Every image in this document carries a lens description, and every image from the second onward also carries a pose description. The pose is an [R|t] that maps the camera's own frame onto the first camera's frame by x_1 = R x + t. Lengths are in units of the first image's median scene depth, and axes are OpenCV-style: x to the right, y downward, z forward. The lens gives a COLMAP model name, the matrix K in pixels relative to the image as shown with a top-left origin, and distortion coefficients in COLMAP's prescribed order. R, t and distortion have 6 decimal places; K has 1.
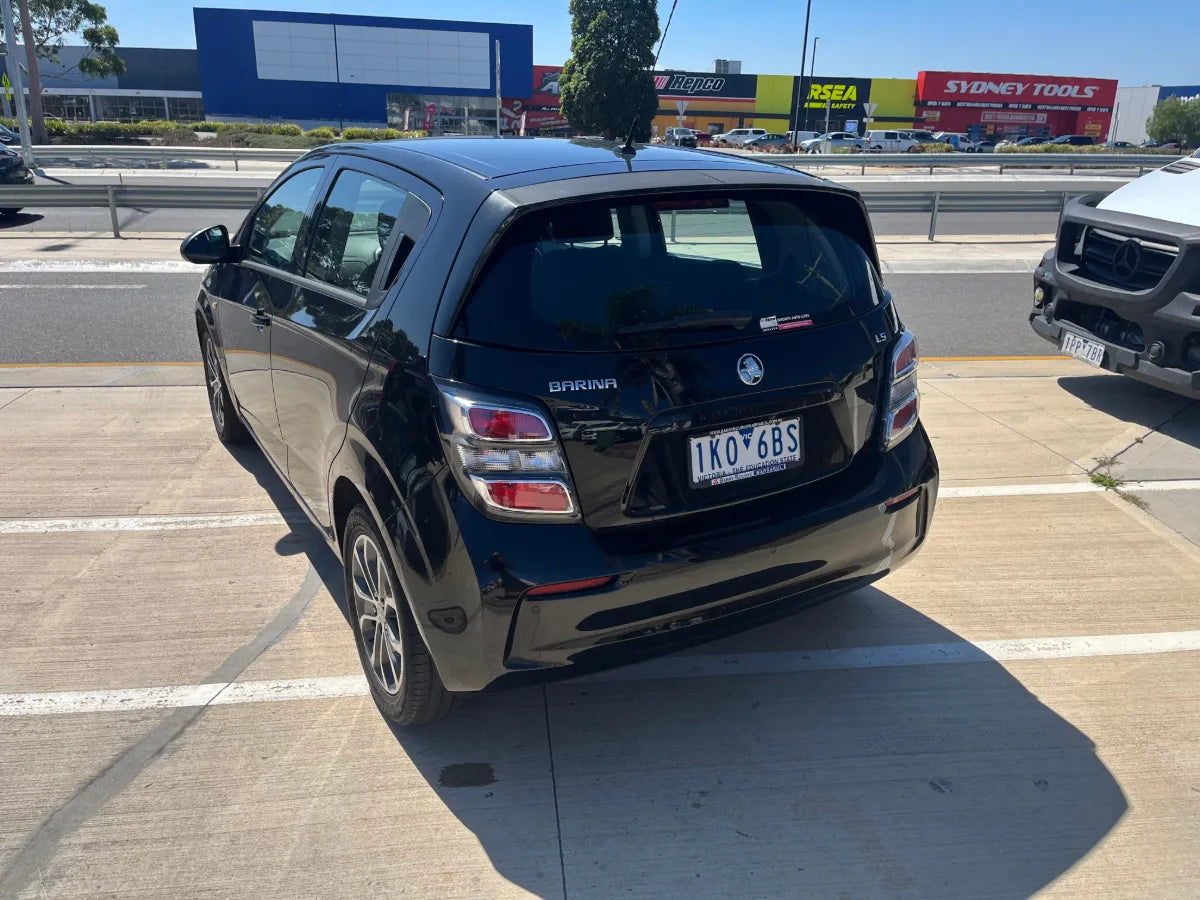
lens RADIAL K [[909.6, 0, 598.7], [0, 909.6, 464.4], [0, 0, 1]] dist [0.106636, -0.140678]
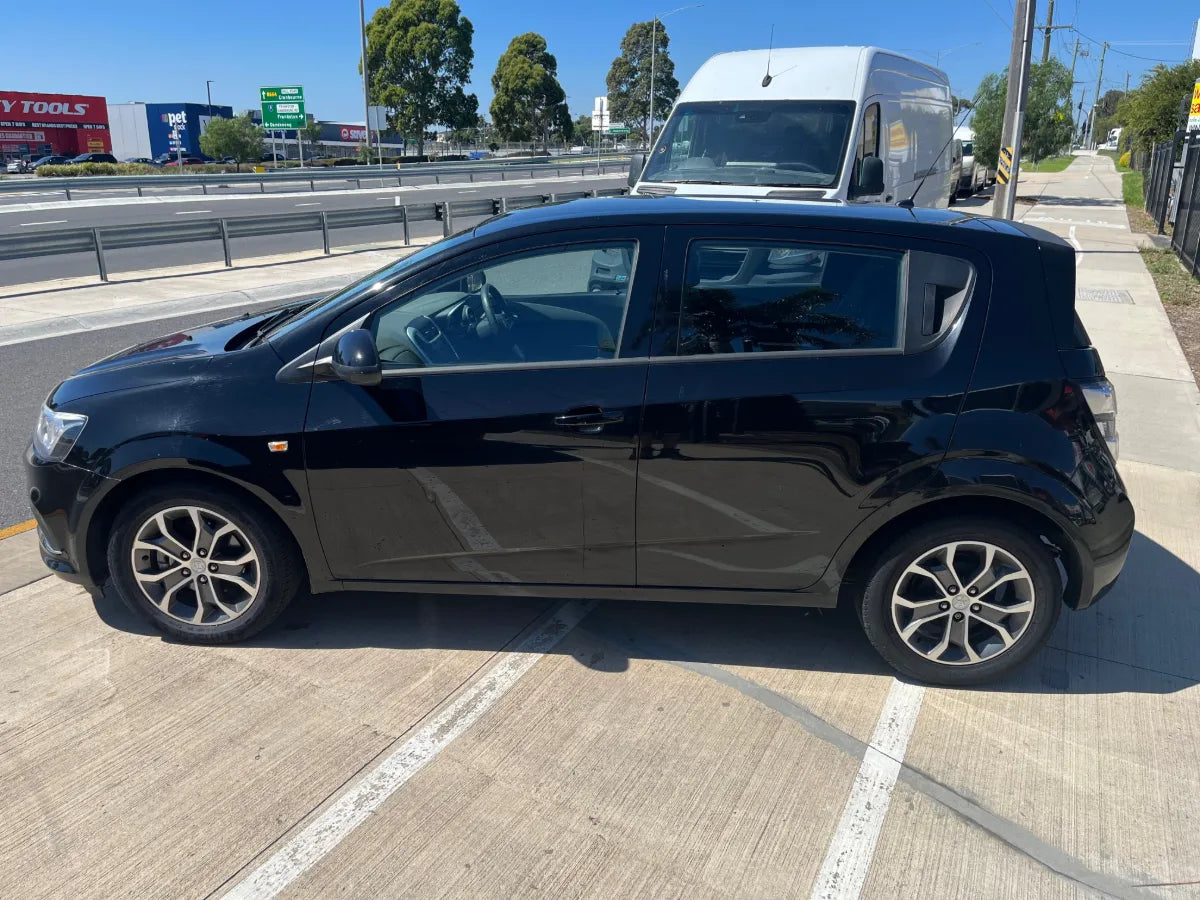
lens RADIAL K [[896.6, 0, 594.1], [0, 896.6, 478.6], [0, 0, 1]] dist [0.085778, -0.103929]
pose [[0.568333, -0.294285, 0.768371, -0.630414], [0.291404, 0.945313, 0.146514, -0.139062], [-0.769468, 0.140638, 0.623008, 0.287224]]
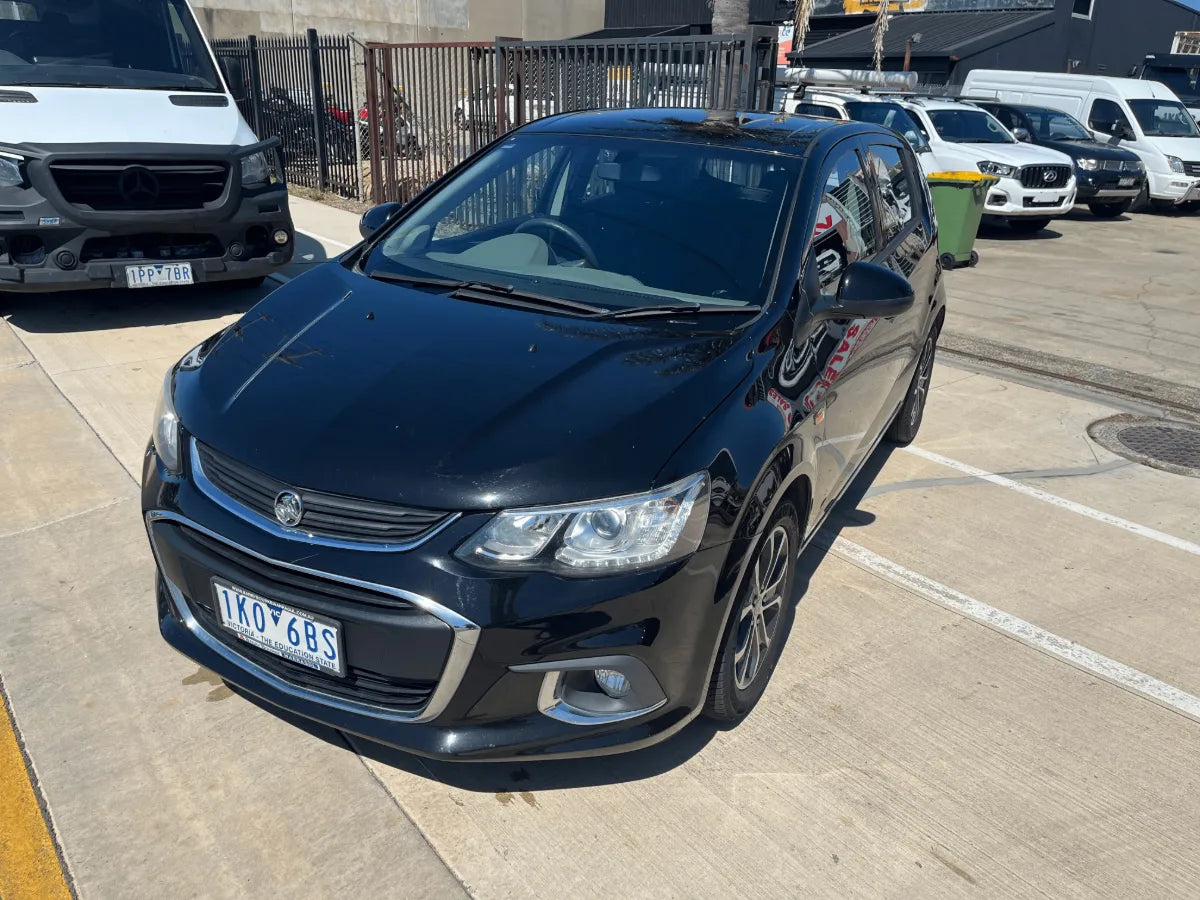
lens RADIAL K [[896.6, 0, 594.1], [0, 896.6, 478.6], [0, 0, 1]] dist [0.085778, -0.103929]
pose [[-0.529078, -0.376377, 0.760537, -0.622209], [0.243834, 0.791026, 0.561091, -0.398264], [-0.812786, 0.482306, -0.326741, 1.028638]]
